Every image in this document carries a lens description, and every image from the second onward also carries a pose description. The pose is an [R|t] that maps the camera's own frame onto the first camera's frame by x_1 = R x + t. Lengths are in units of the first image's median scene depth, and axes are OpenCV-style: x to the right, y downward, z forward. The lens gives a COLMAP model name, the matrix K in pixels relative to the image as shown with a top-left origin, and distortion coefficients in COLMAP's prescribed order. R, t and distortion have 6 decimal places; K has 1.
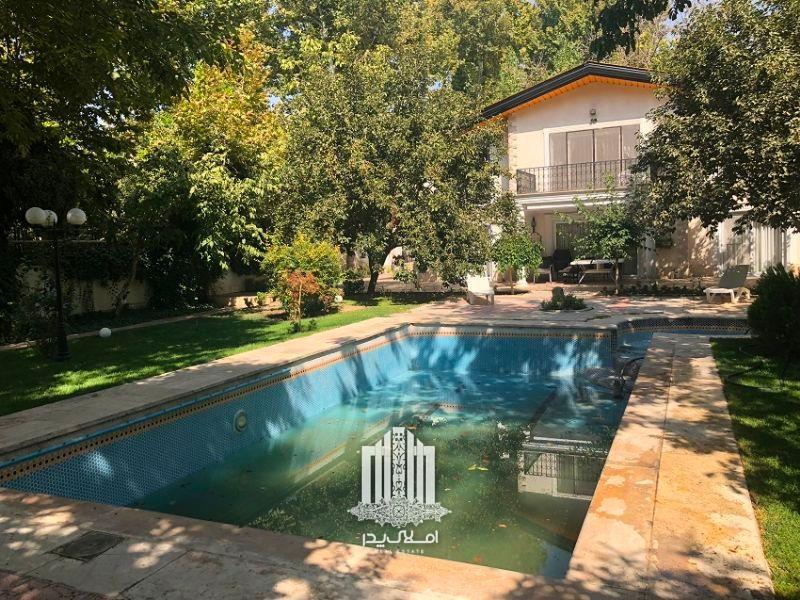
lens RADIAL K [[658.8, 0, 395.8], [0, 658.8, 296.6], [0, 0, 1]] dist [0.042299, -0.054019]
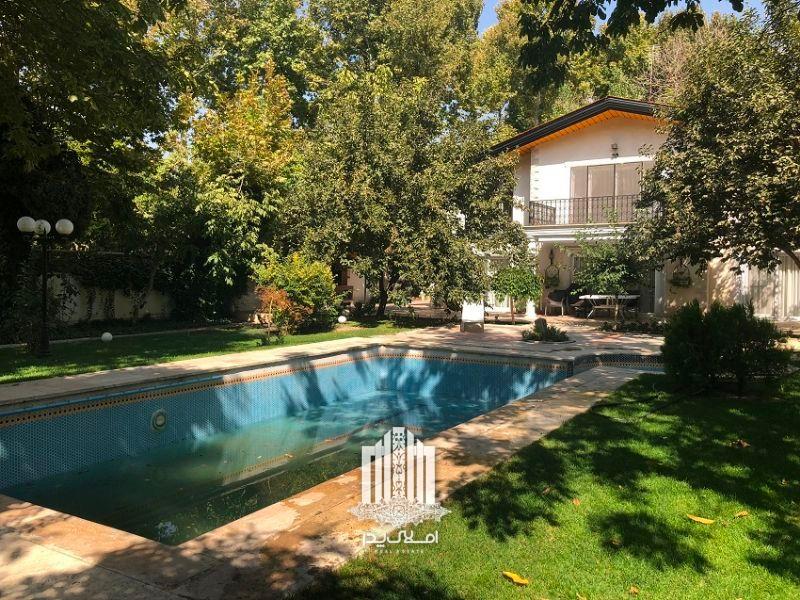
lens RADIAL K [[658.8, 0, 403.4], [0, 658.8, 304.5], [0, 0, 1]] dist [0.042299, -0.054019]
pose [[0.992717, 0.052238, -0.108556, 0.145401], [-0.055735, 0.998012, -0.029429, 0.006140], [0.106803, 0.035265, 0.993655, -0.016634]]
